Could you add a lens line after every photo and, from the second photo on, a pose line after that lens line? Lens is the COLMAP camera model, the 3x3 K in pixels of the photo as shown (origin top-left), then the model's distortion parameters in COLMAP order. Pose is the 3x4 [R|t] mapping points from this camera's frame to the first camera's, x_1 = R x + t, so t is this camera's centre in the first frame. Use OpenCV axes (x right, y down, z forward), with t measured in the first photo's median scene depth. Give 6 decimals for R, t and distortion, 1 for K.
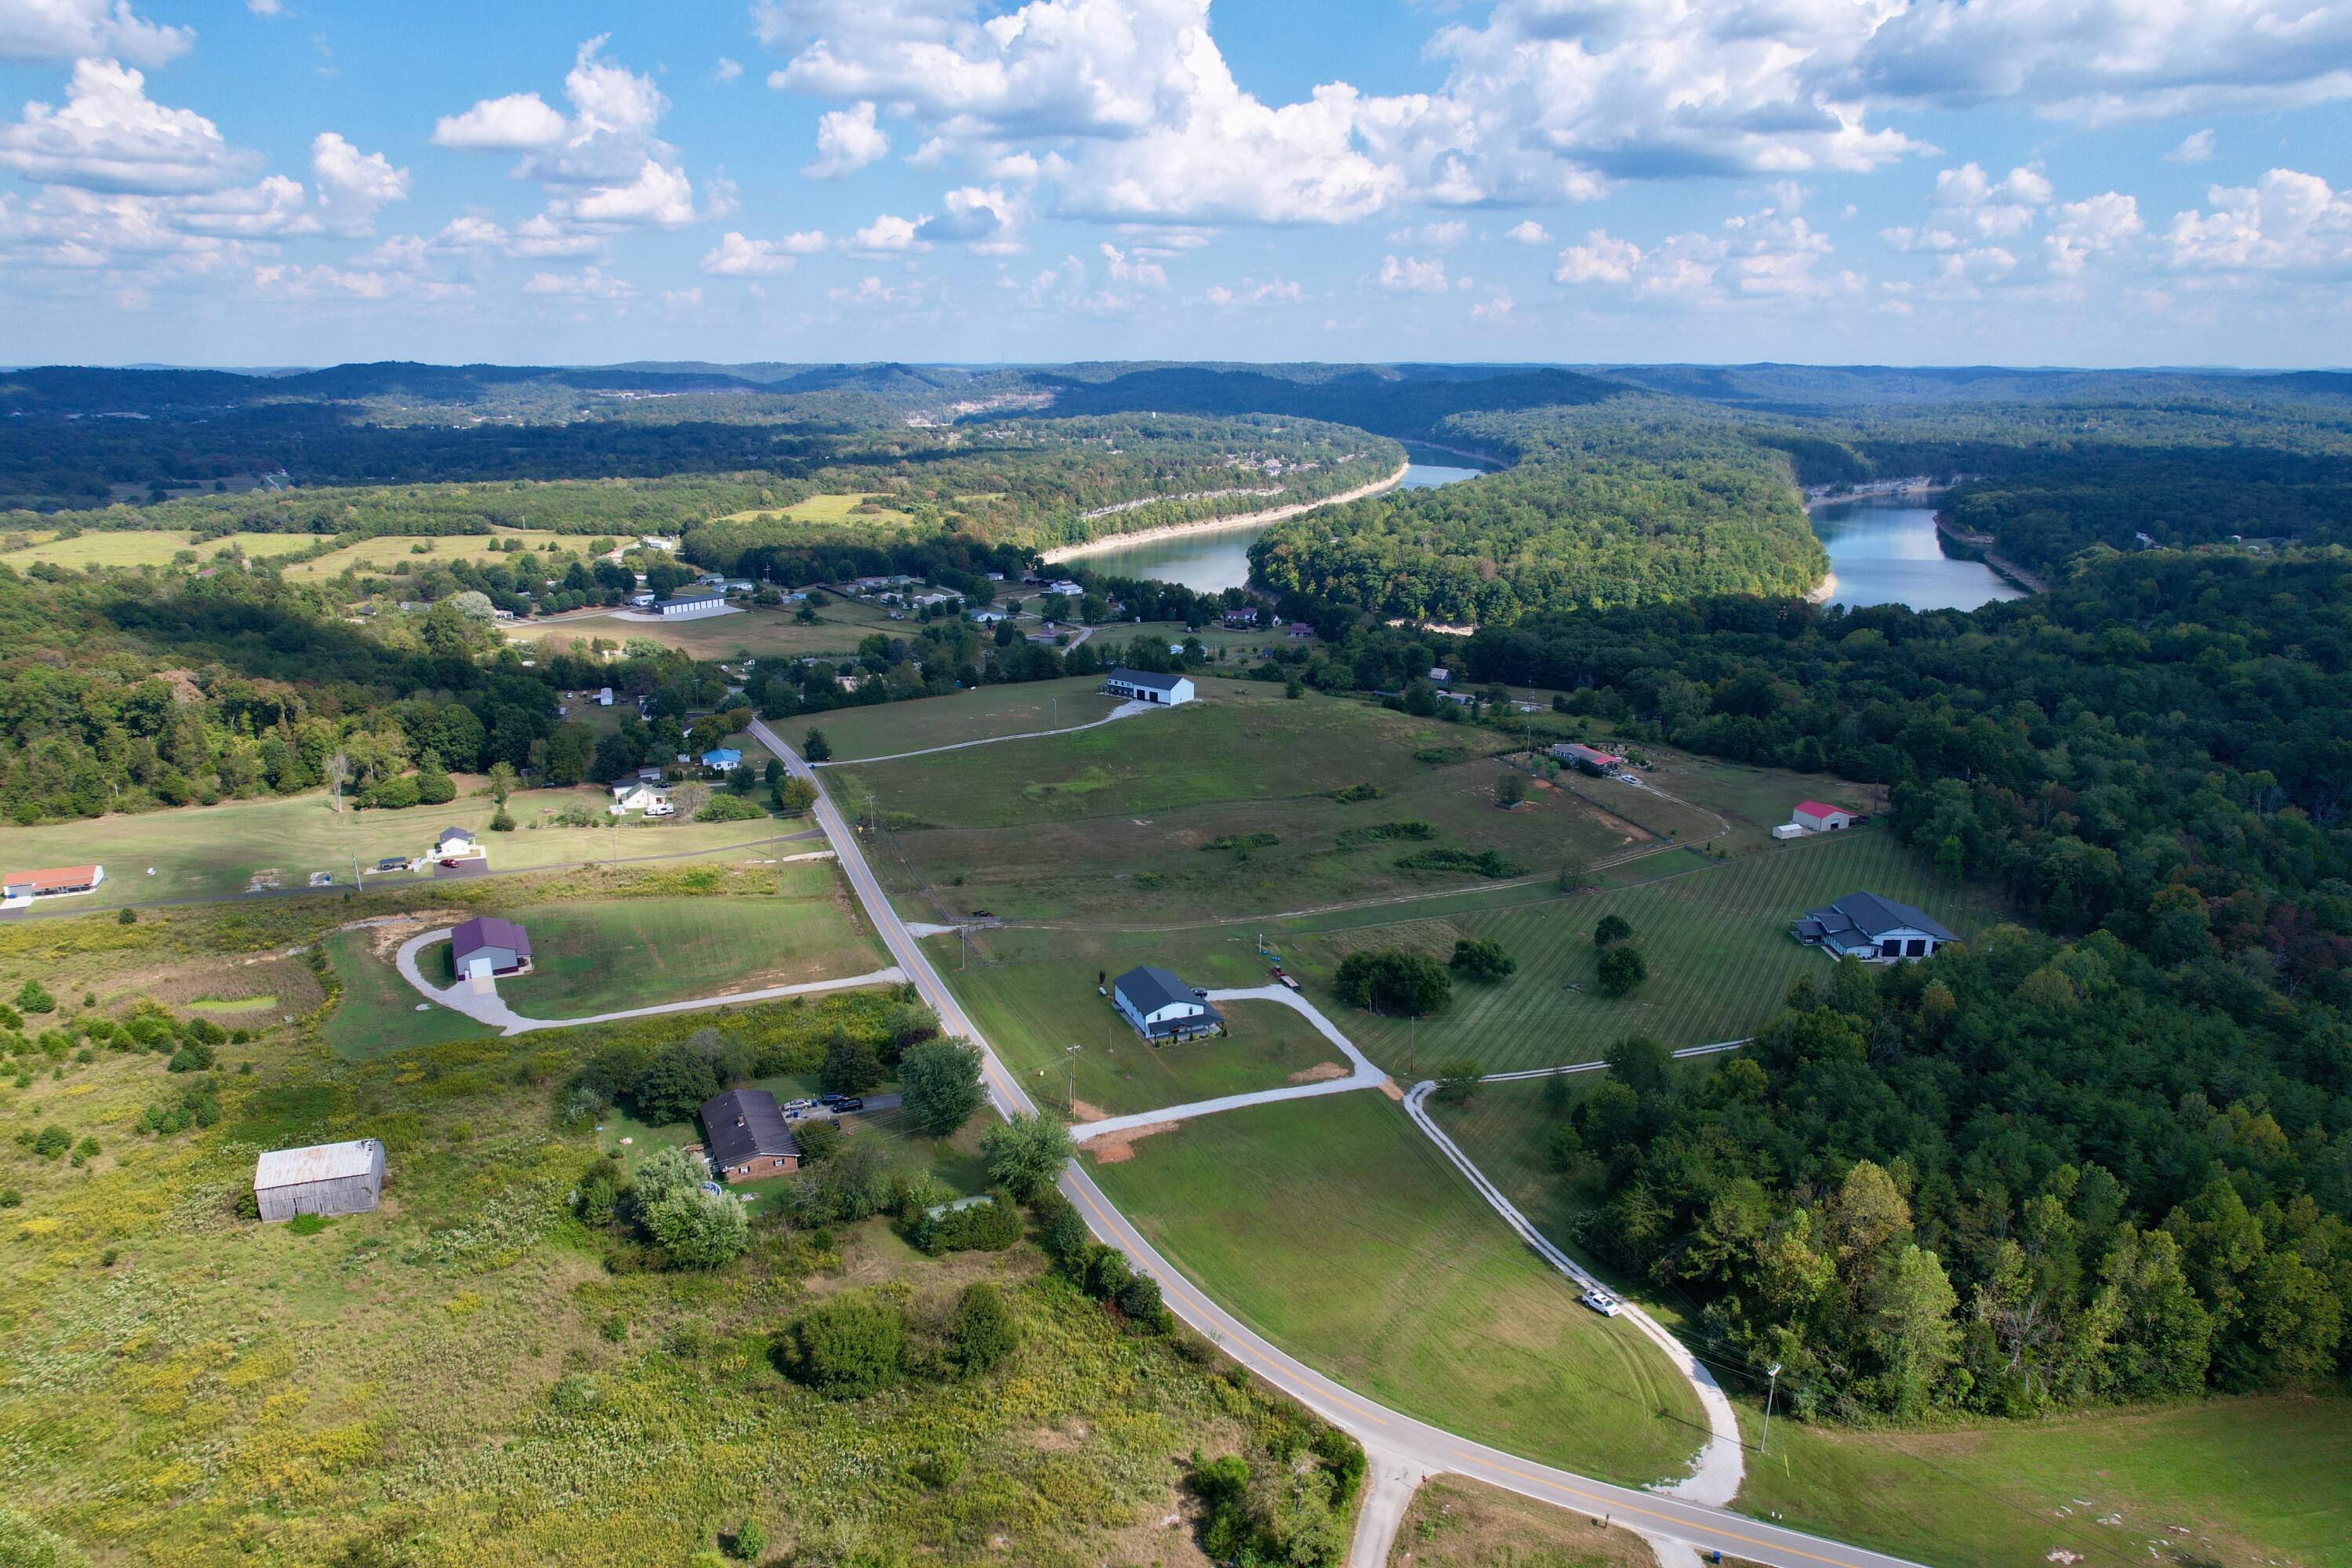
lens RADIAL K [[1504.1, 0, 1183.4], [0, 1504.1, 795.6], [0, 0, 1]] dist [-0.070166, 0.059958]
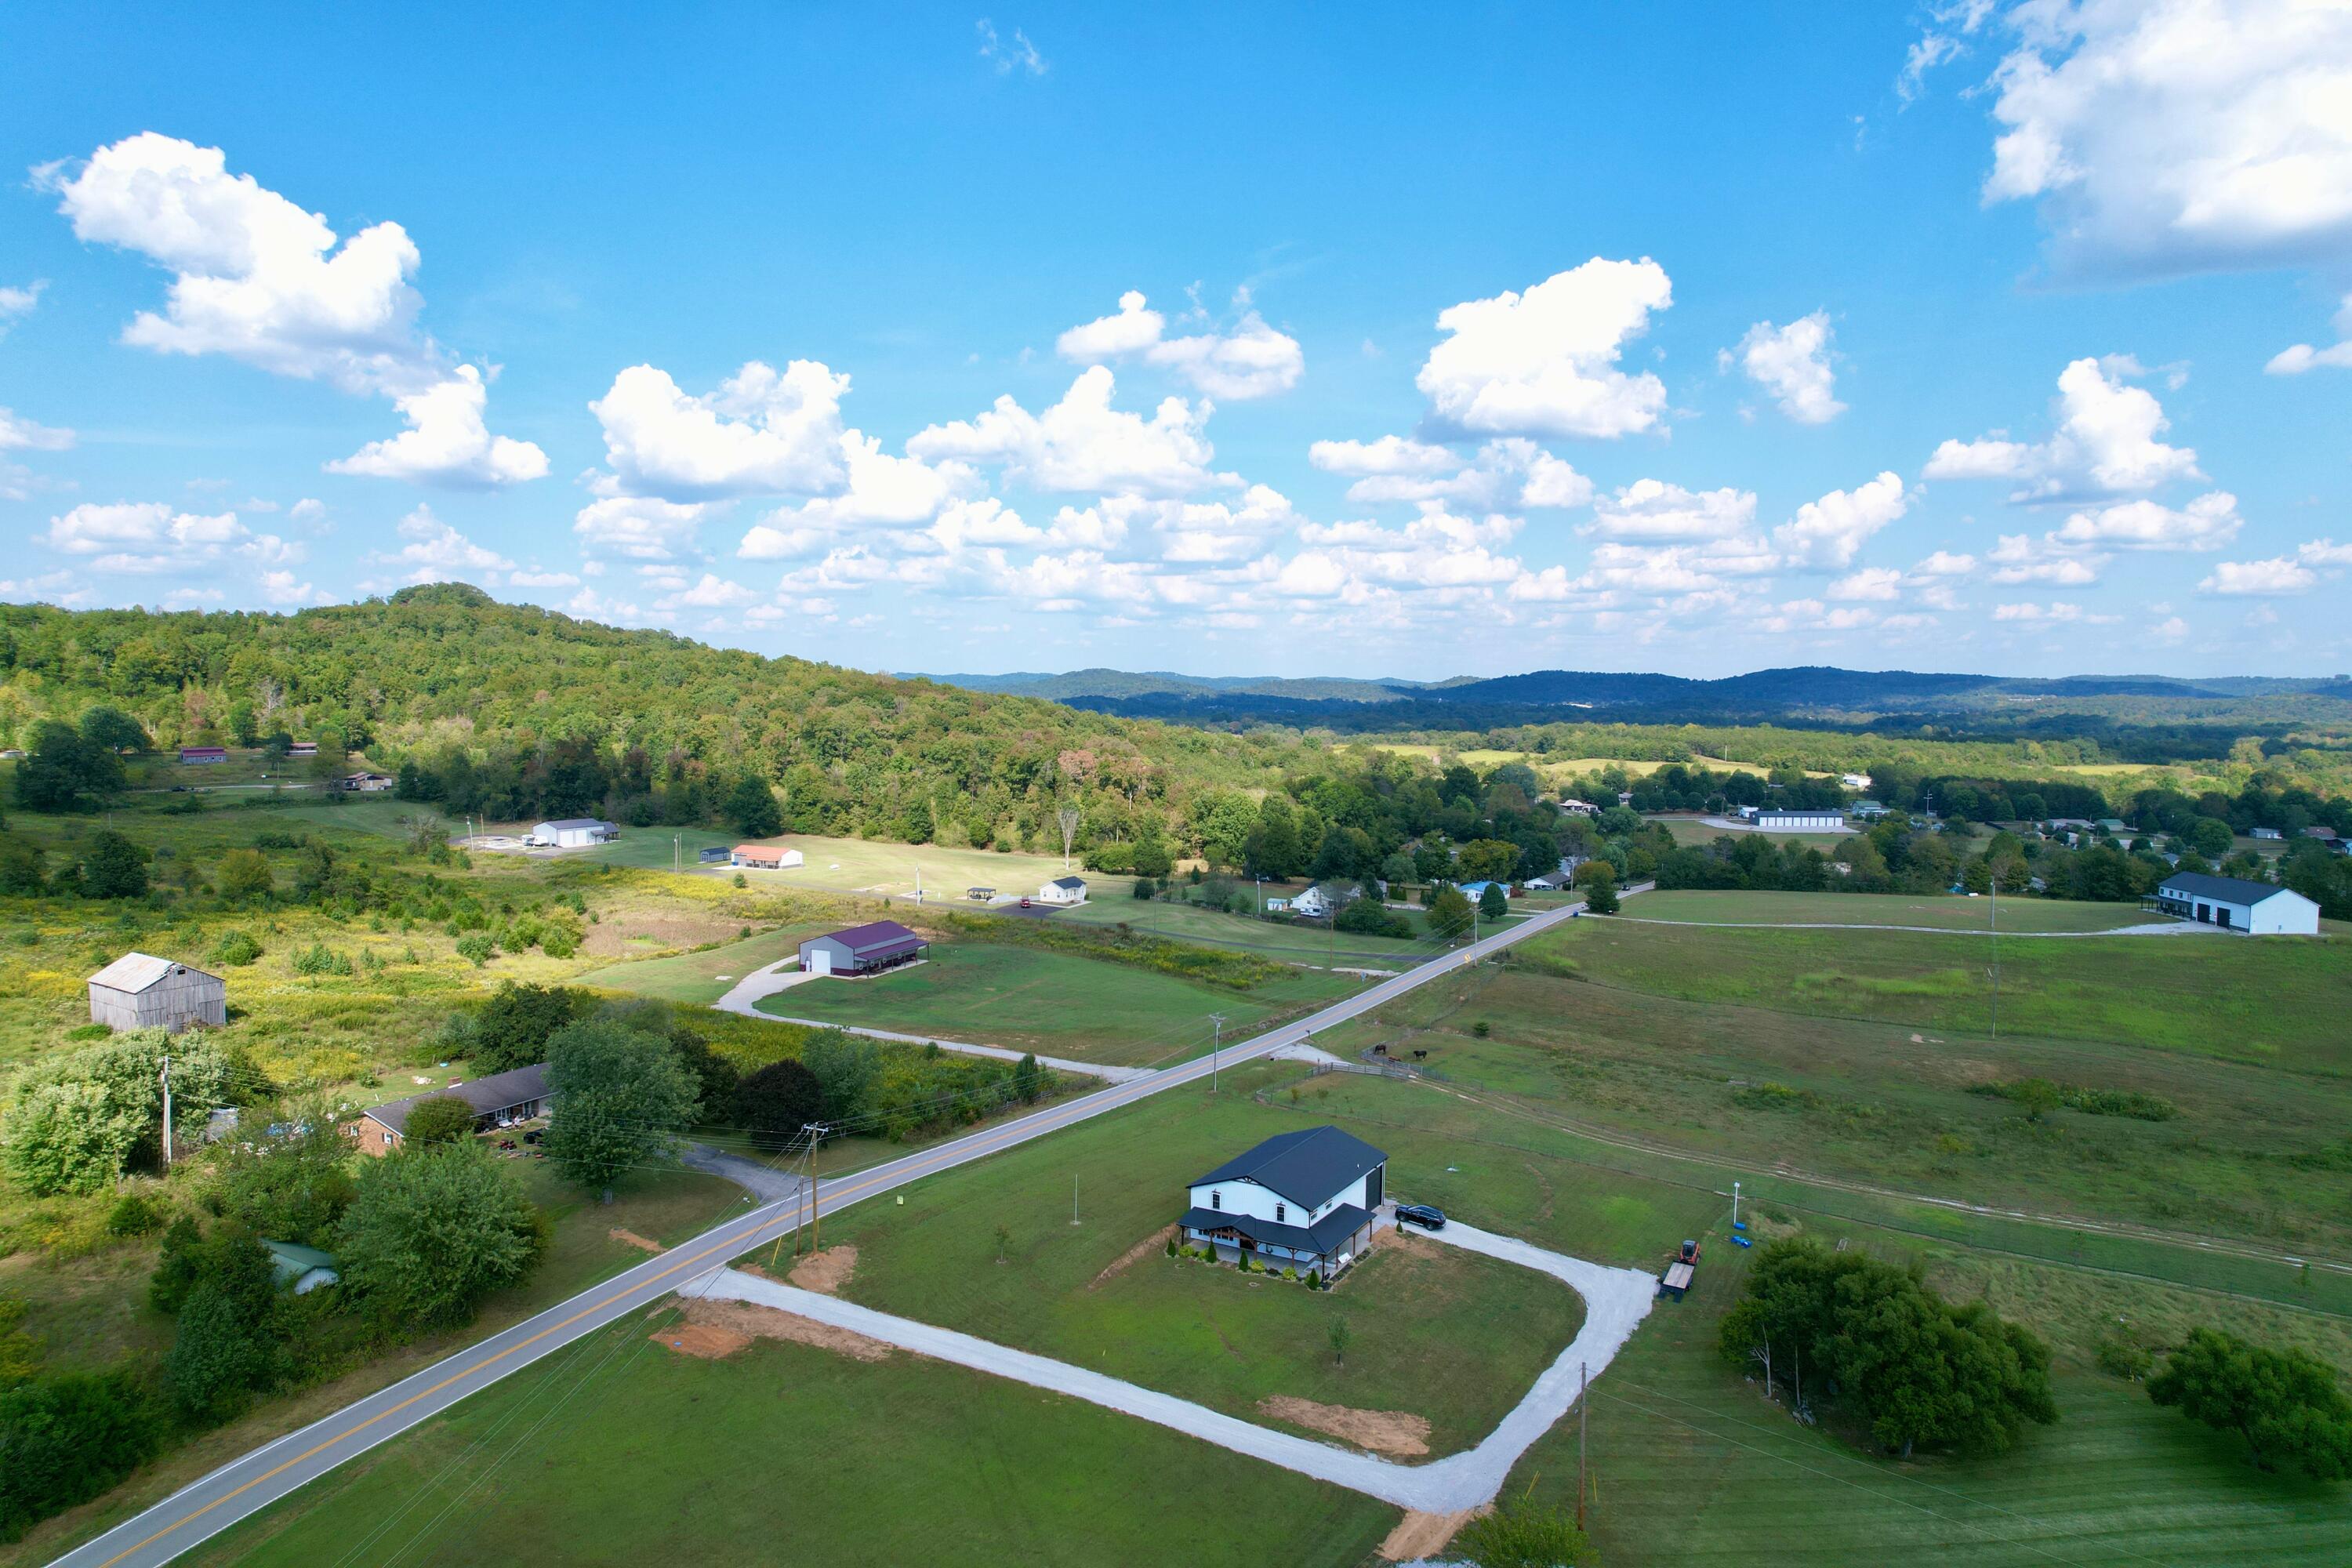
lens RADIAL K [[1504.1, 0, 1188.8], [0, 1504.1, 775.7], [0, 0, 1]] dist [-0.070166, 0.059958]
pose [[0.618414, 0.044992, -0.784564, 0.089960], [-0.221825, 0.967755, -0.119350, 0.019249], [0.753895, 0.247844, 0.608453, 0.172368]]
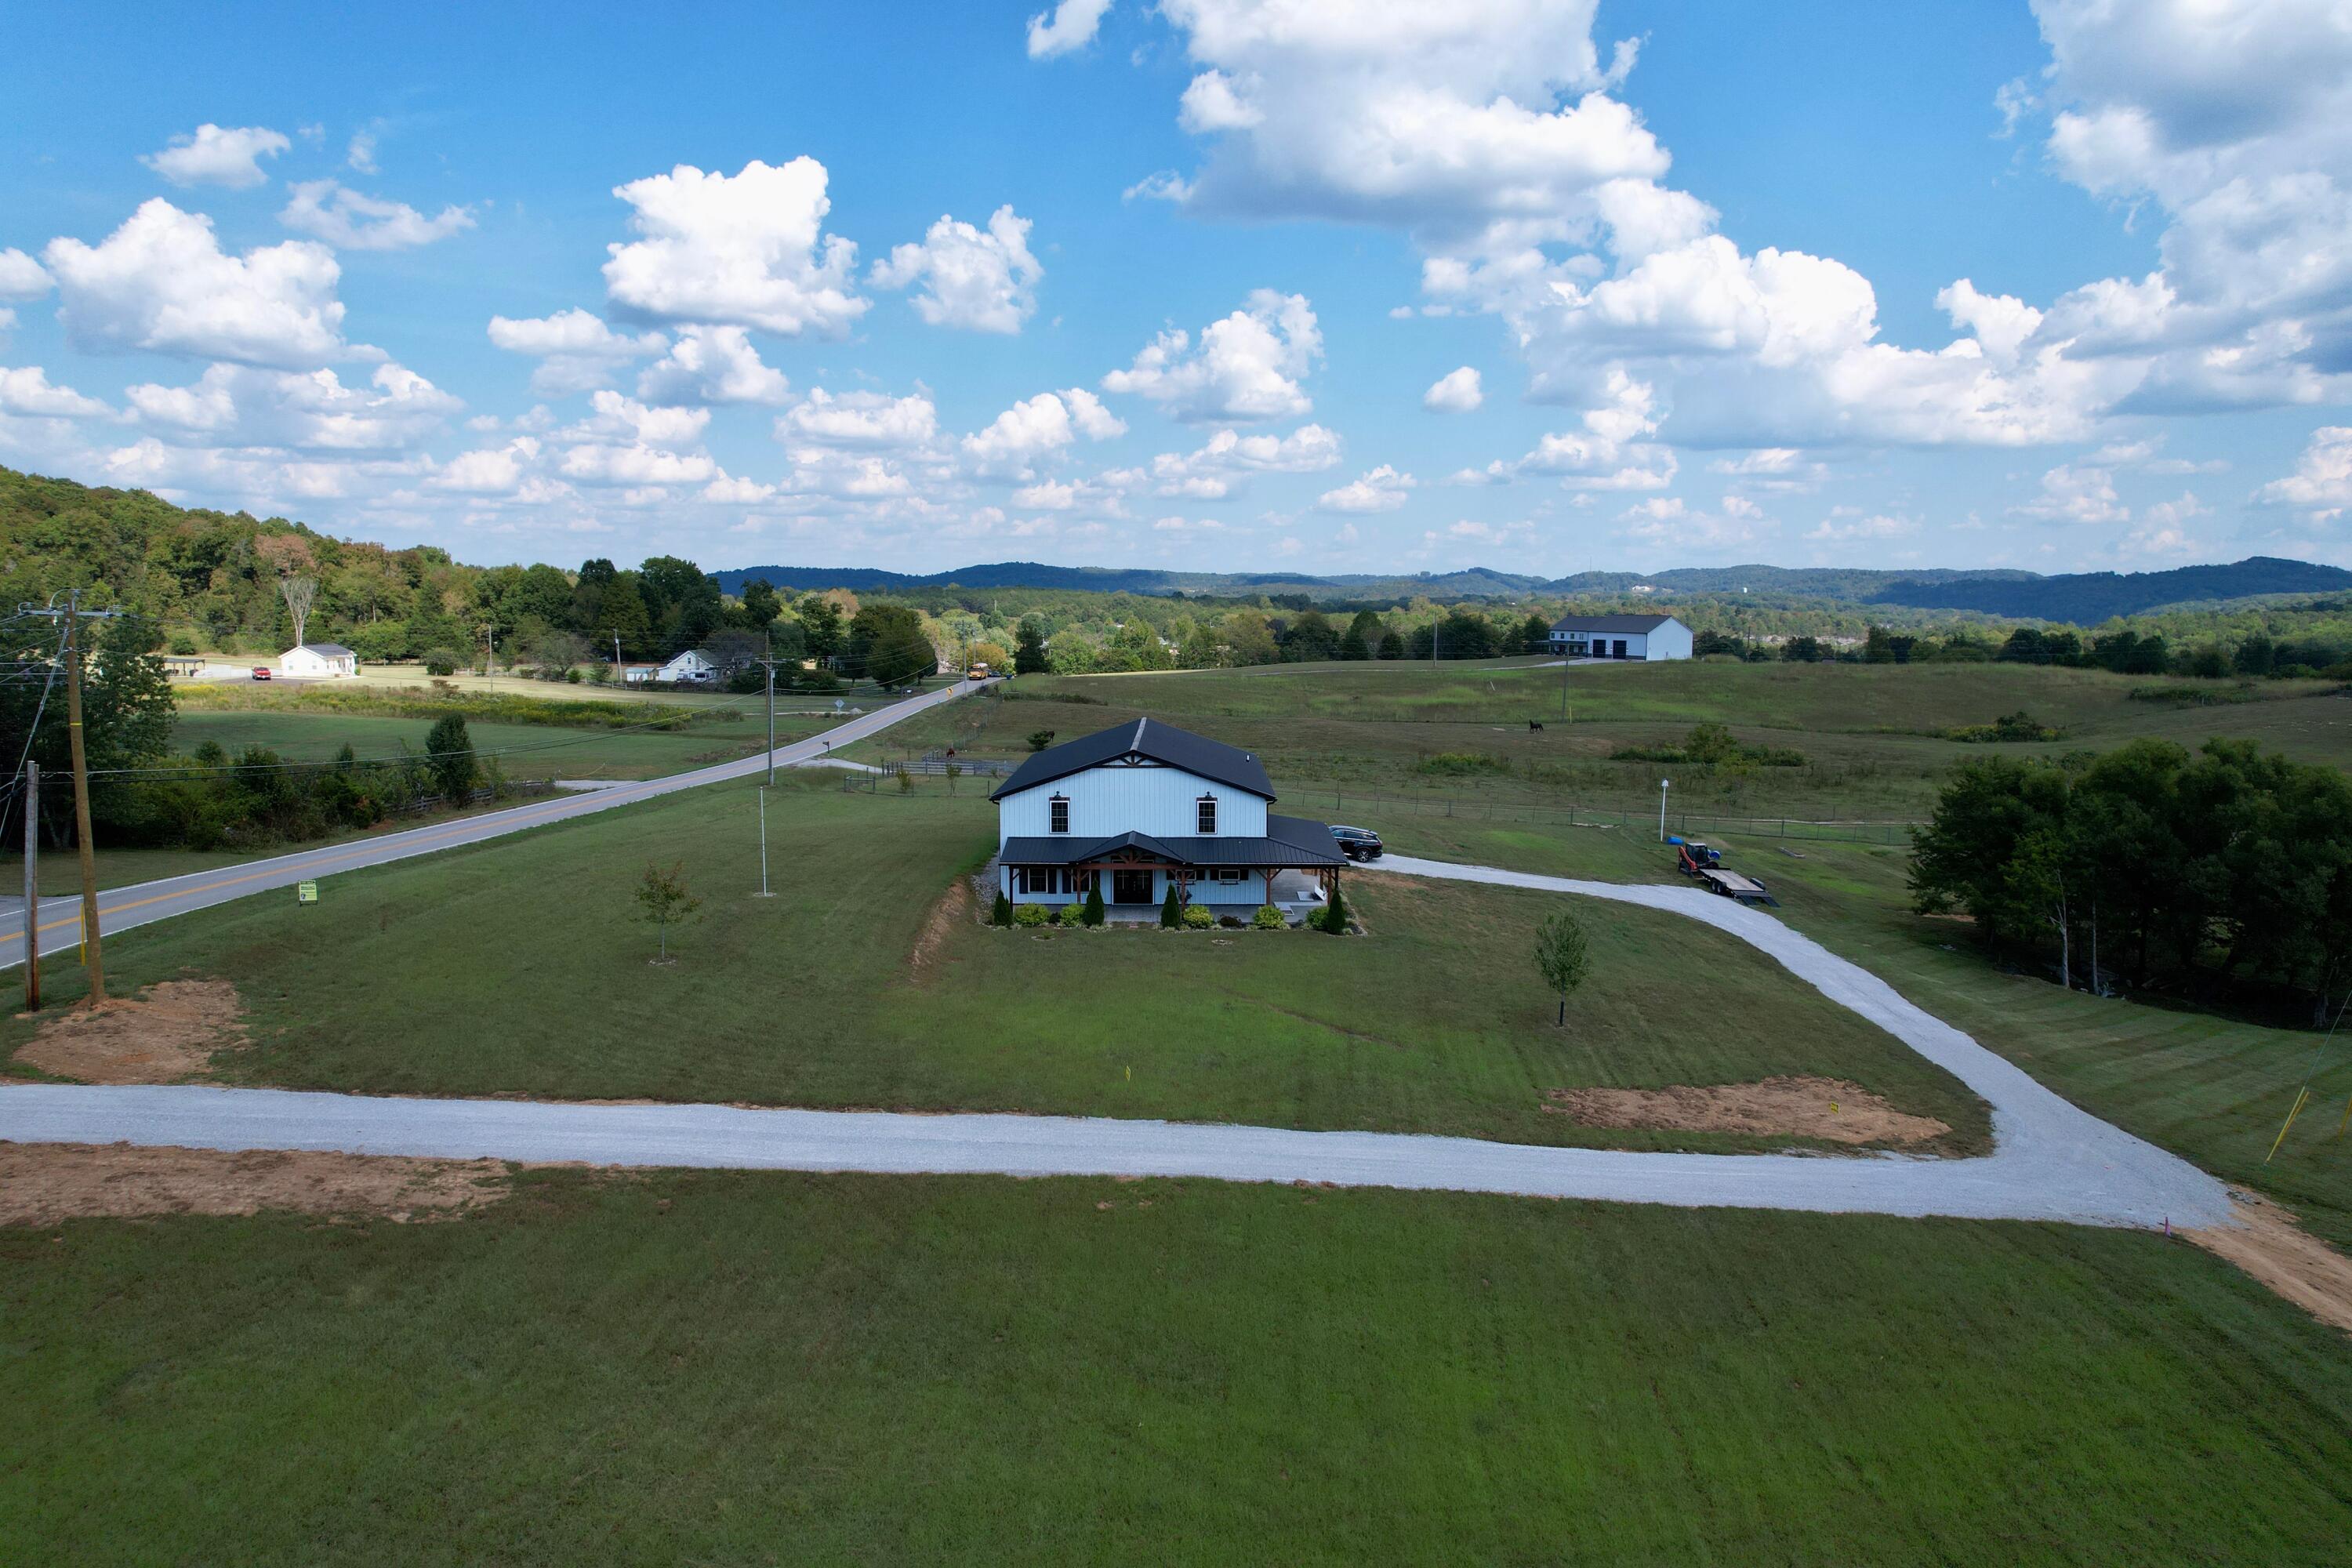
lens RADIAL K [[1504.1, 0, 1181.1], [0, 1504.1, 796.9], [0, 0, 1]] dist [-0.070166, 0.059958]
pose [[0.925272, 0.047102, -0.376369, 0.022965], [-0.103662, 0.985886, -0.131462, 0.044678], [0.364865, 0.160653, 0.917095, 0.204545]]
